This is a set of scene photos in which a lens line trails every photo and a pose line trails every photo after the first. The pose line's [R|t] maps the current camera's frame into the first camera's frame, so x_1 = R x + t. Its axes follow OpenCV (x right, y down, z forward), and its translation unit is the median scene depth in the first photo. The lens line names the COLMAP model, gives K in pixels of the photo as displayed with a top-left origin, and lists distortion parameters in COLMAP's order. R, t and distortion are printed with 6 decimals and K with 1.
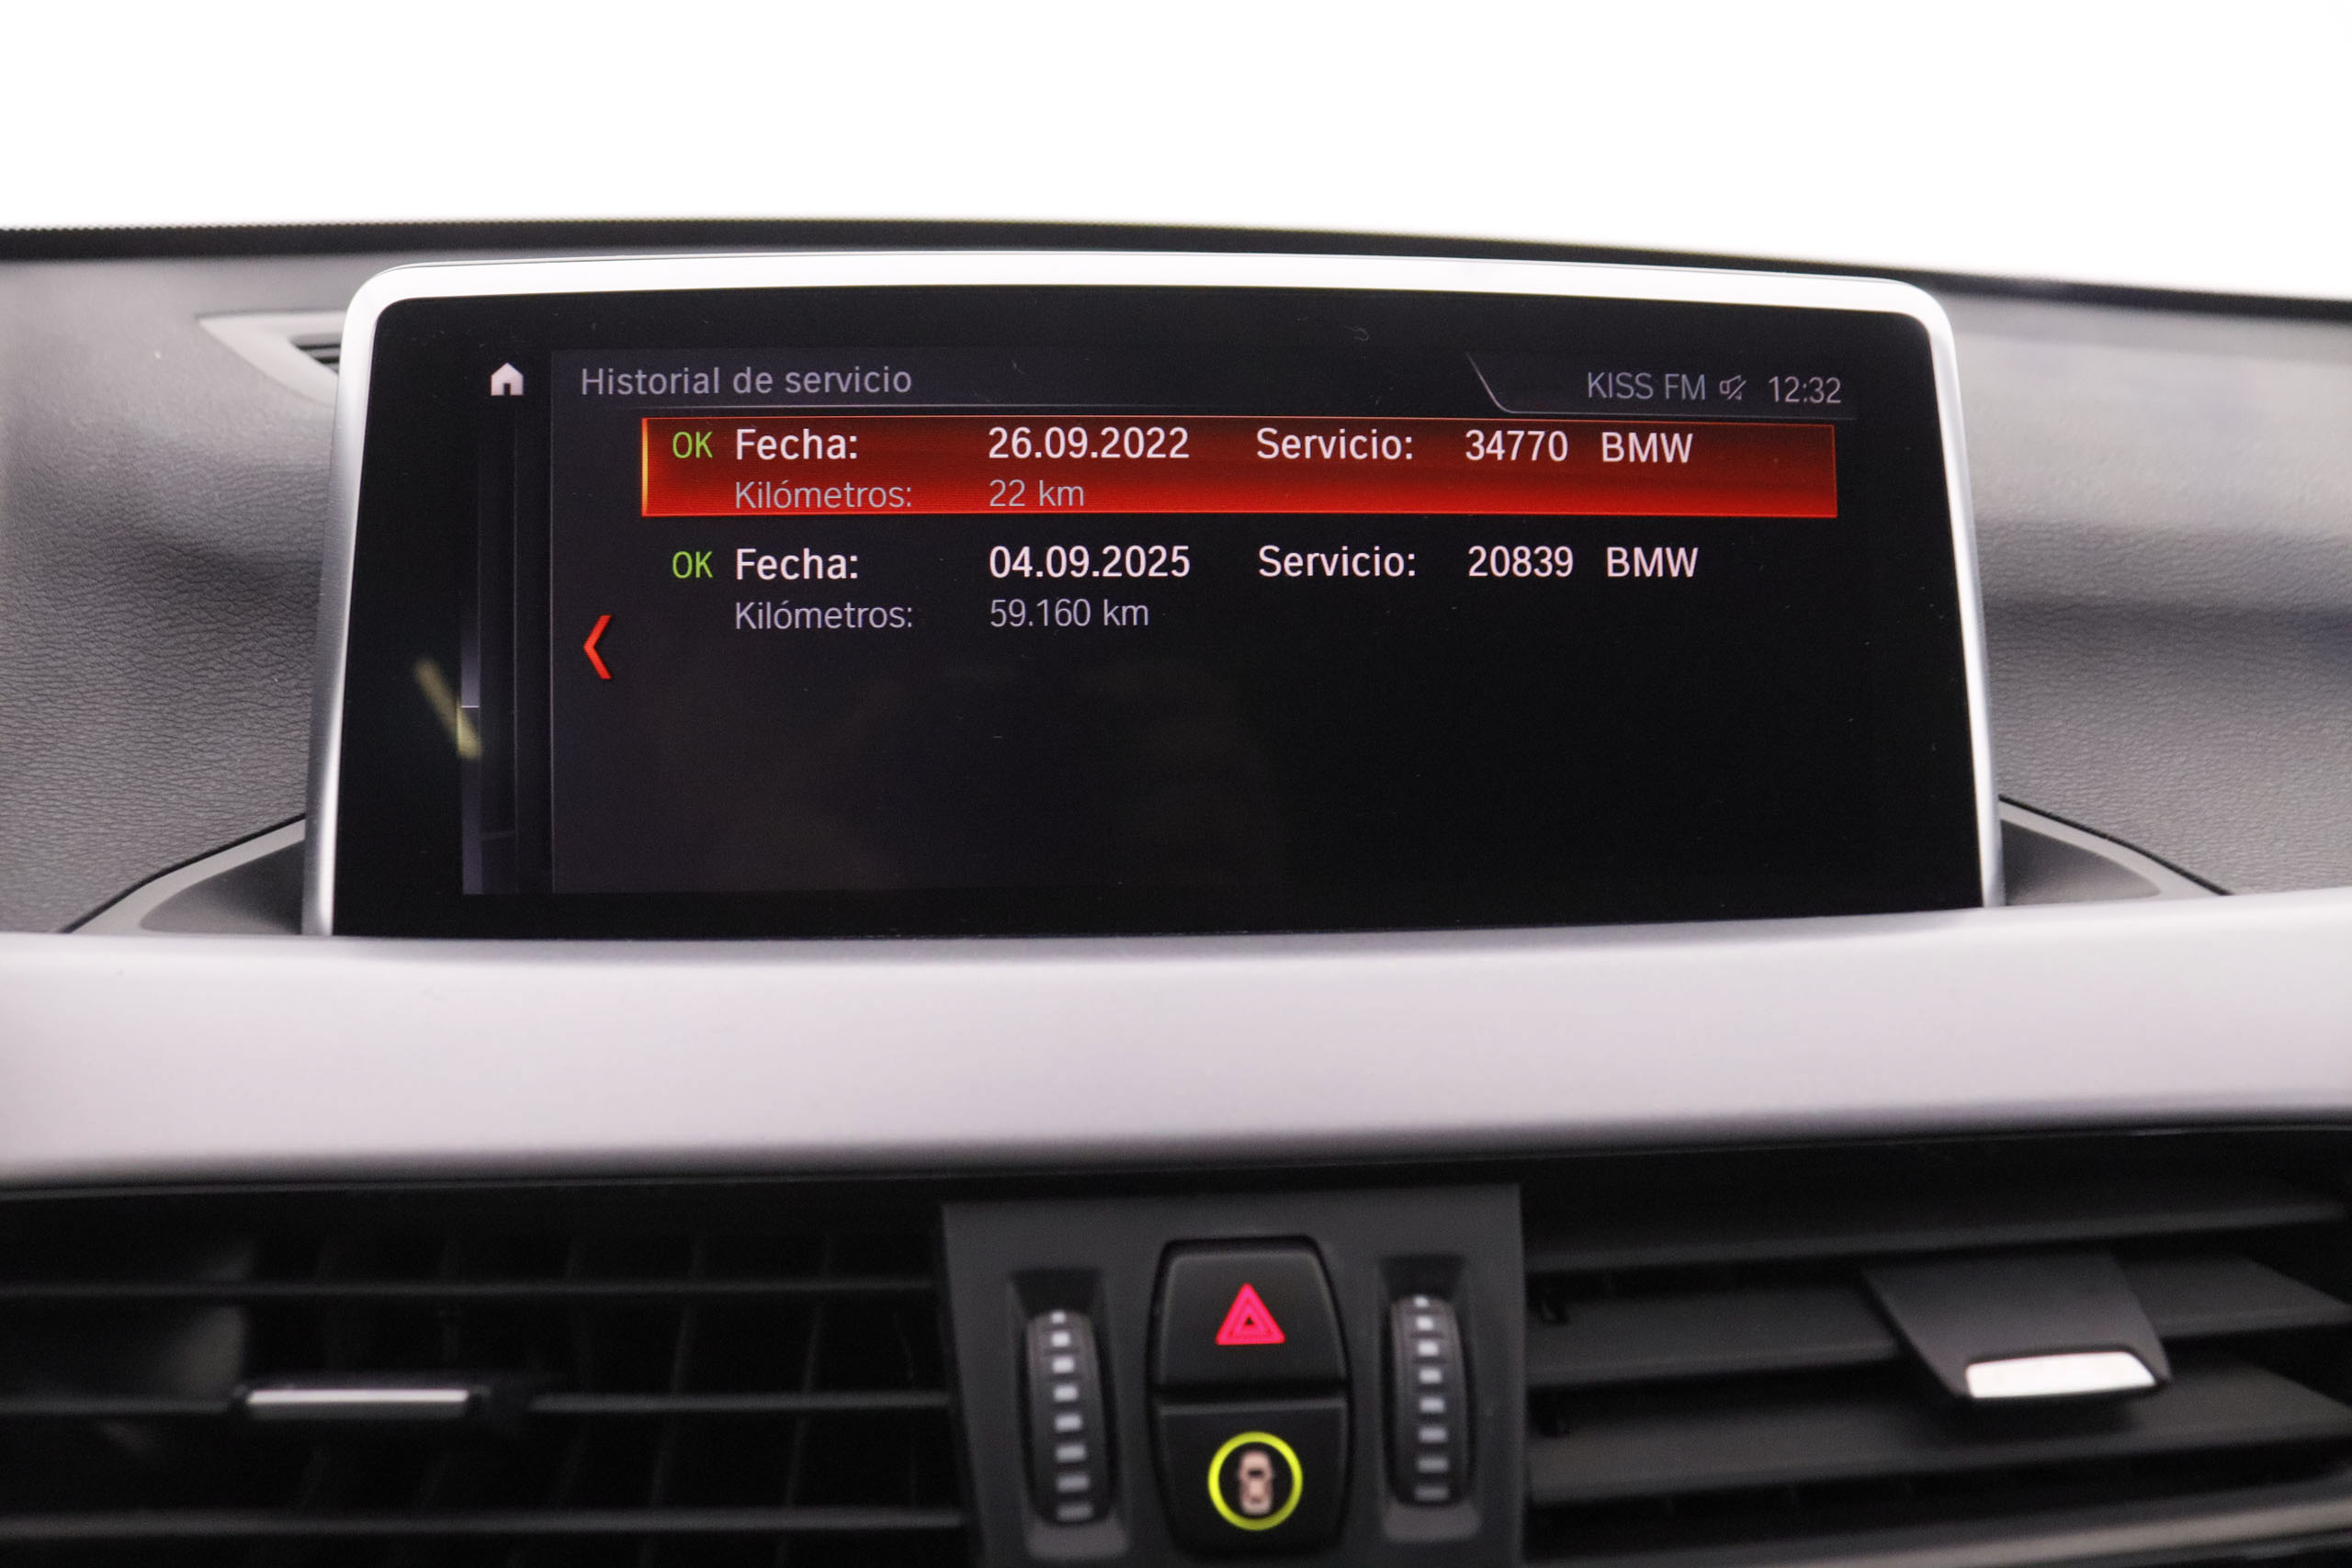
lens RADIAL K [[1909.3, 0, 1174.0], [0, 1909.3, 780.3], [0, 0, 1]] dist [-0.170979, 0.125541]
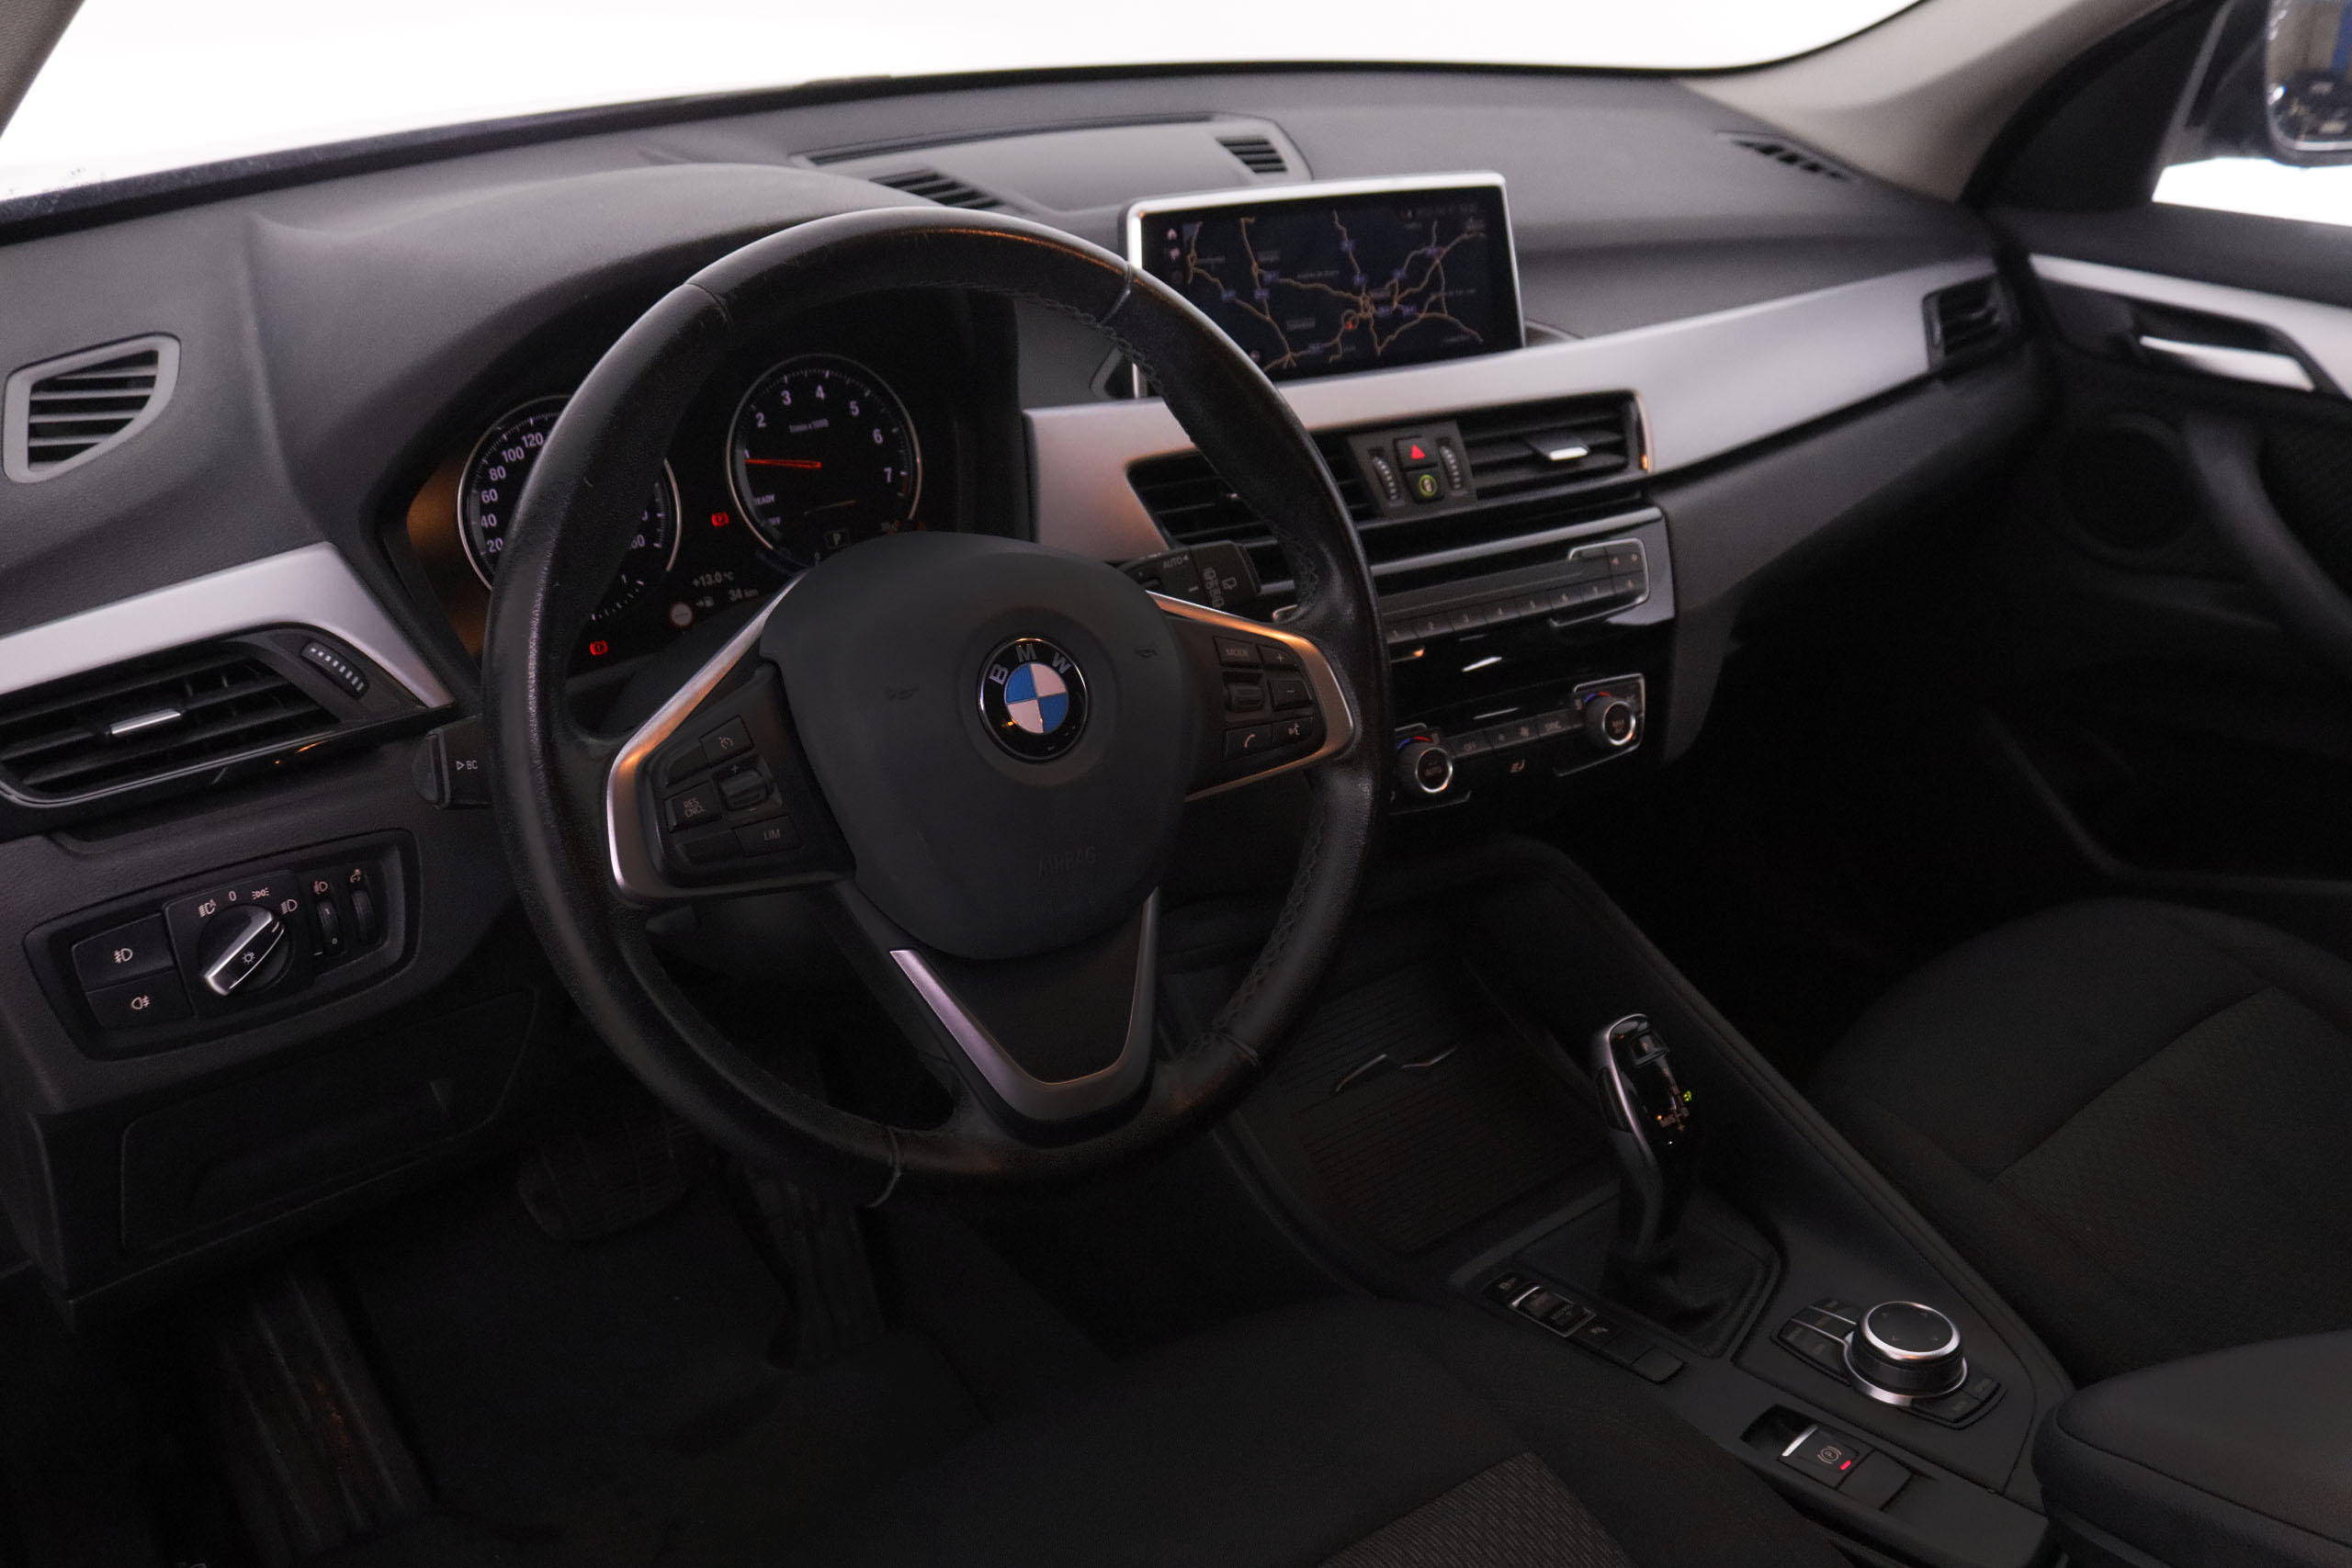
lens RADIAL K [[2131.1, 0, 1175.8], [0, 2131.1, 731.2], [0, 0, 1]] dist [-0.073972, 0.001350]
pose [[0.891937, -0.169324, 0.419259, -2.464760], [0.085001, 0.973495, 0.212327, -0.172706], [-0.444098, -0.153744, 0.882689, -3.005437]]
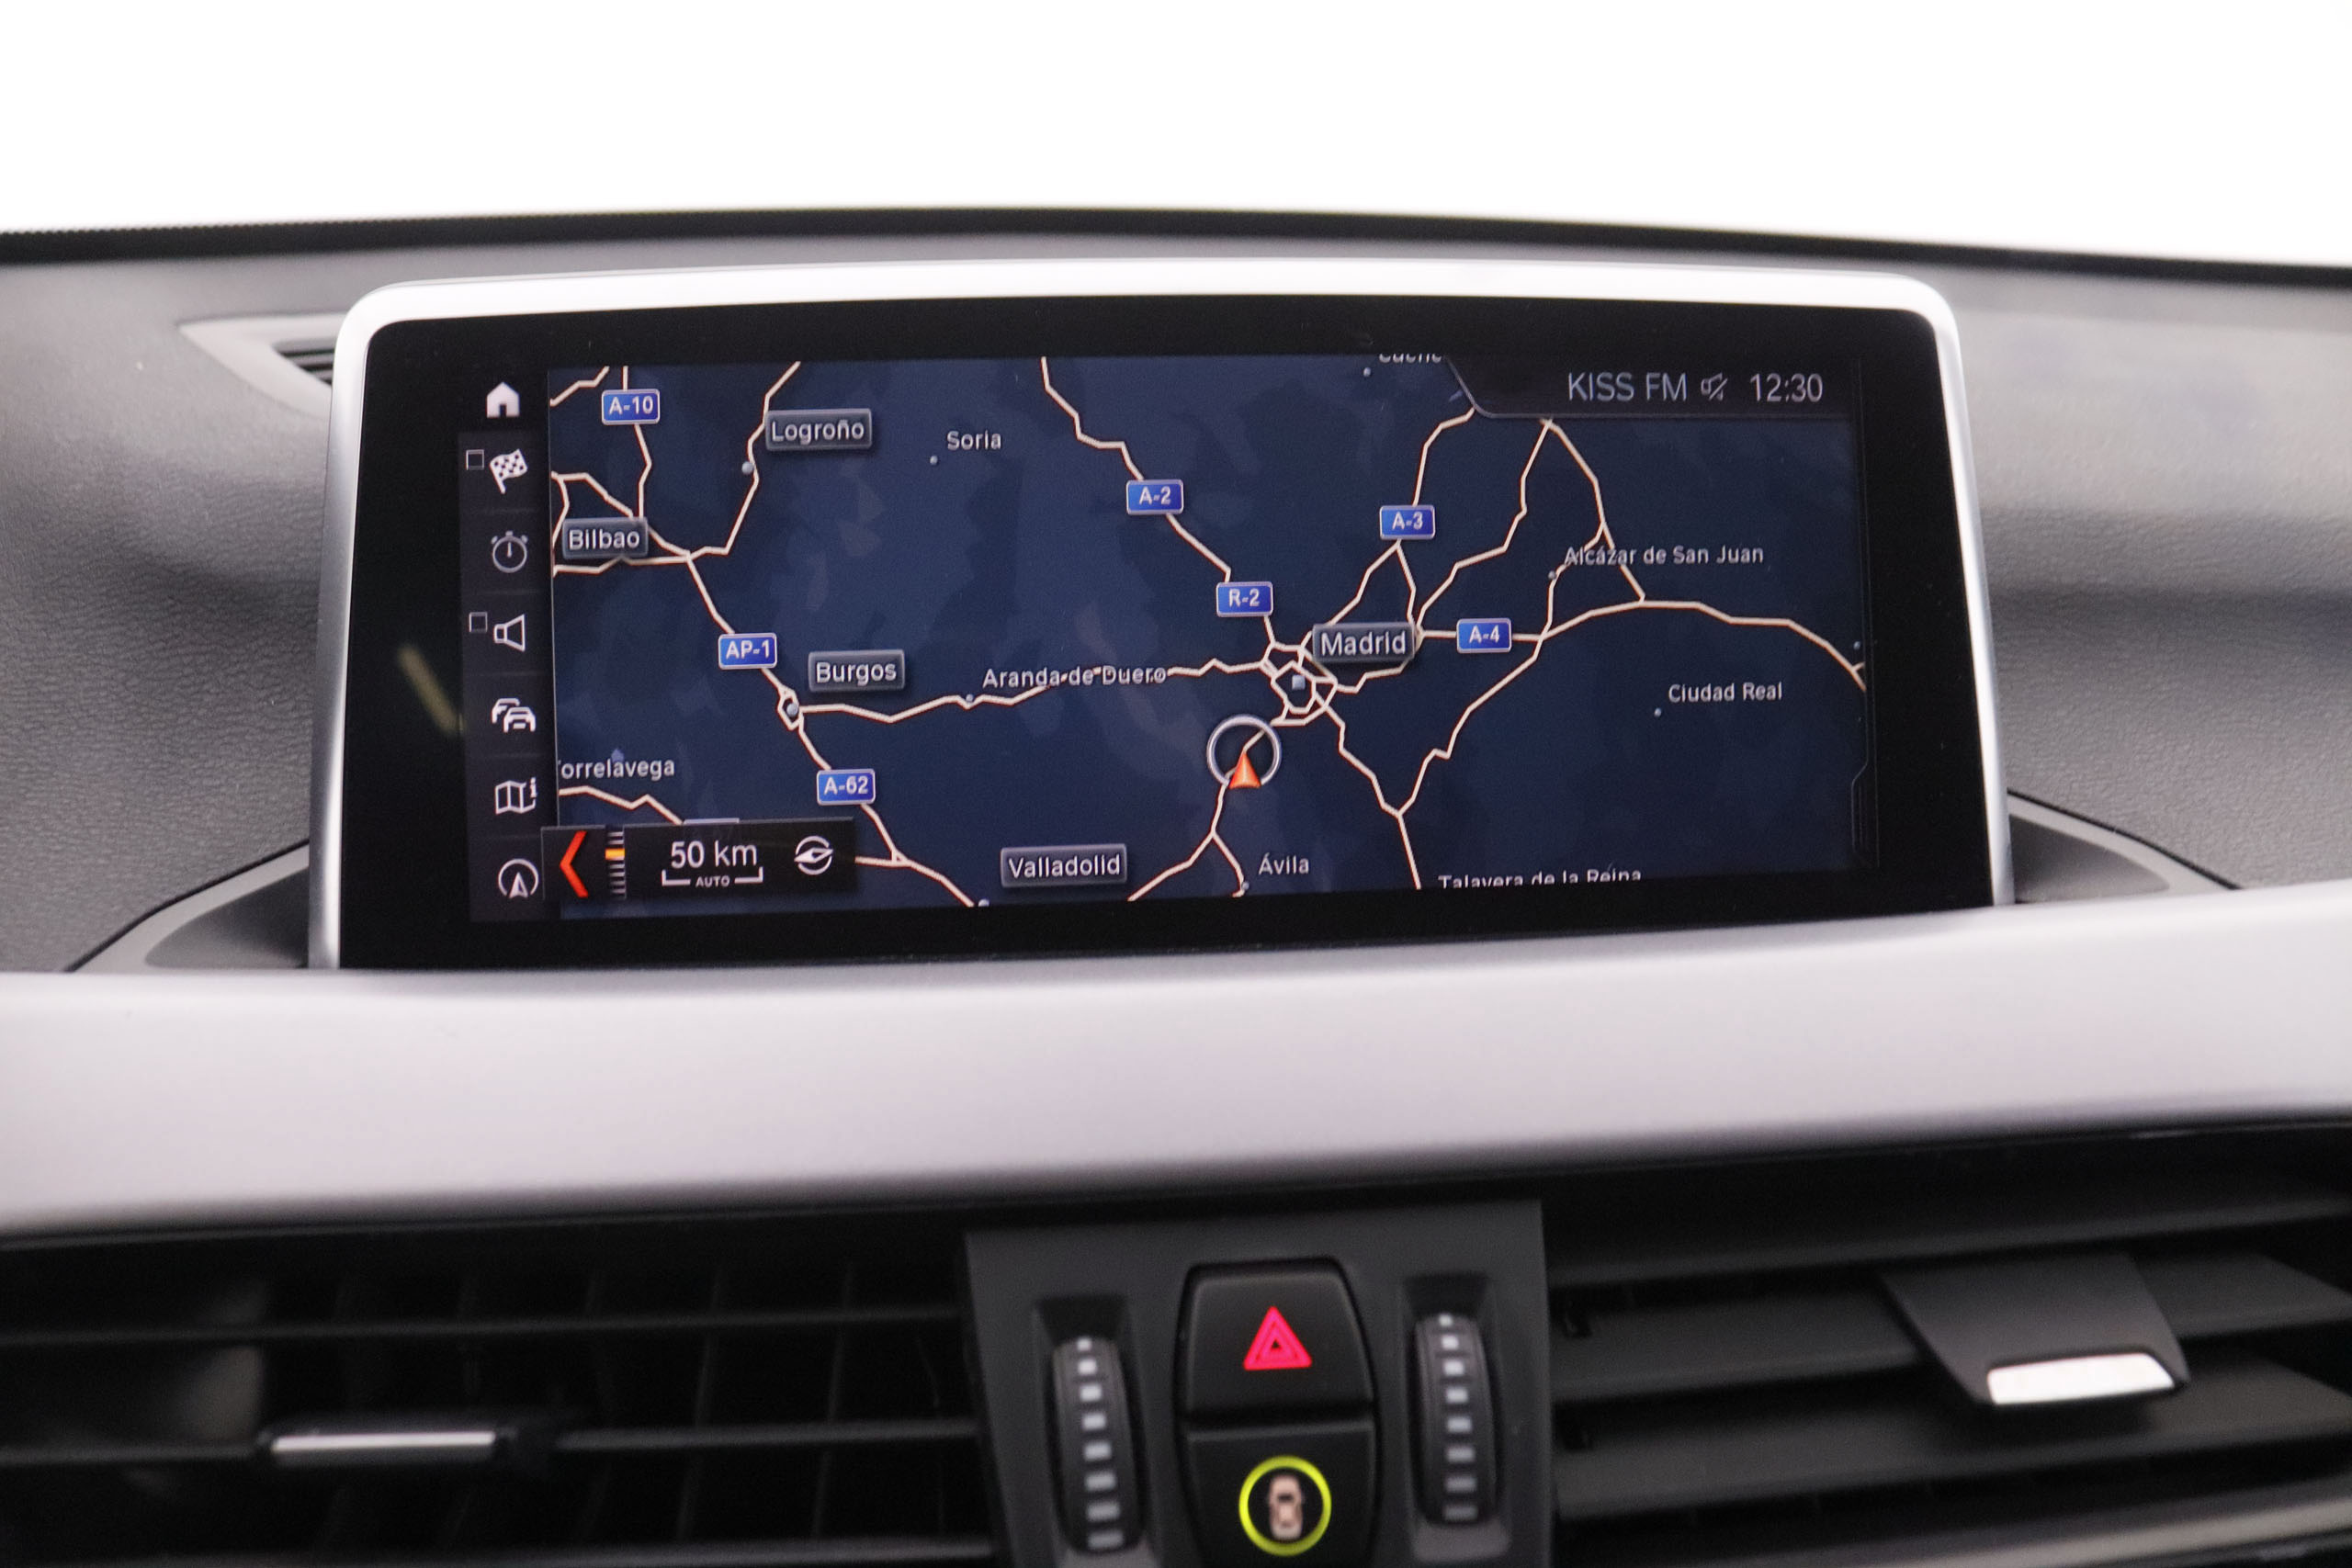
lens RADIAL K [[1909.3, 0, 1174.0], [0, 1909.3, 780.3], [0, 0, 1]] dist [-0.170979, 0.125541]
pose [[0.999817, -0.016888, 0.008999, -0.016435], [0.016718, 0.999685, 0.018723, -0.029773], [-0.009313, -0.018570, 0.999784, 0.006397]]
